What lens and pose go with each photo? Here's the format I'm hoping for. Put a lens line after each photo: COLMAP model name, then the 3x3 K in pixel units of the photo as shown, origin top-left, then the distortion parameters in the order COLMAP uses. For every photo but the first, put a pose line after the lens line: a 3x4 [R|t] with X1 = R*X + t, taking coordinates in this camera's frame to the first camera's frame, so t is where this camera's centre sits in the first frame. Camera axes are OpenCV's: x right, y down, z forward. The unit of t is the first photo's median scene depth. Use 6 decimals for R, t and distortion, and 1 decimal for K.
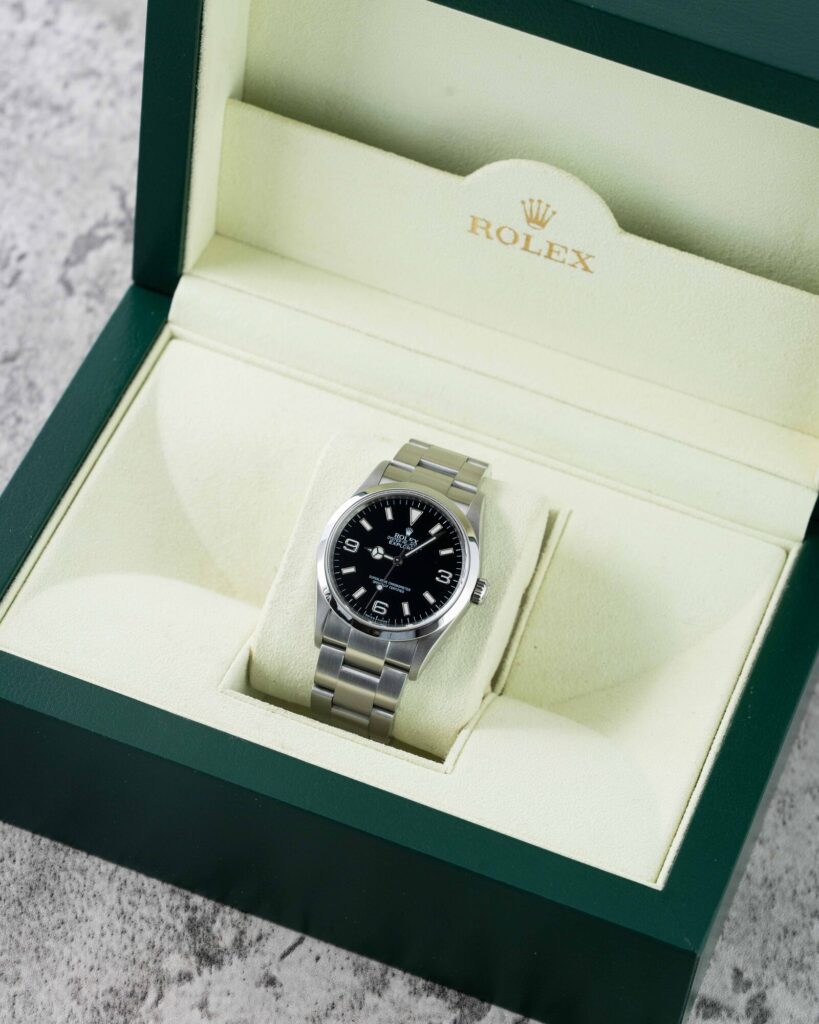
lens RADIAL K [[4434.4, 0, 408.2], [0, 4434.4, 509.5], [0, 0, 1]] dist [0.050661, 0.000000]
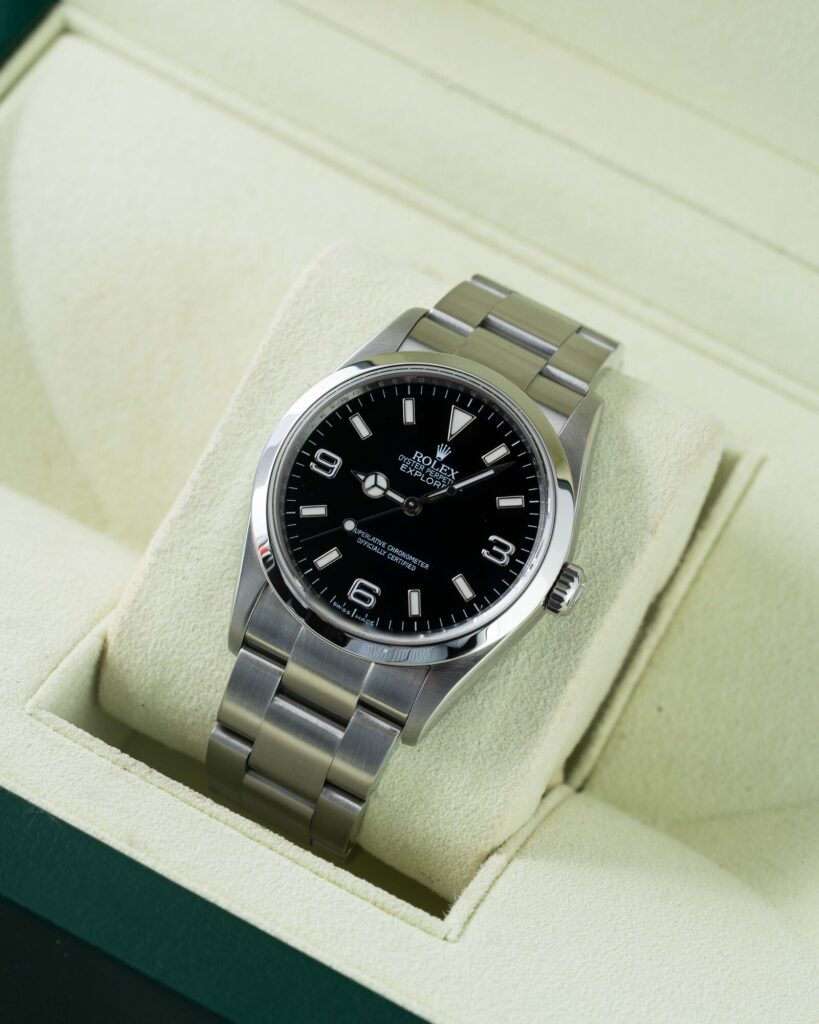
lens RADIAL K [[4434.4, 0, 469.6], [0, 4434.4, 432.1], [0, 0, 1]] dist [0.050661, 0.000000]
pose [[0.989837, 0.140217, -0.023710, 0.014742], [-0.140307, 0.990106, -0.002171, 0.003405], [0.023171, 0.005475, 0.999717, 0.490853]]
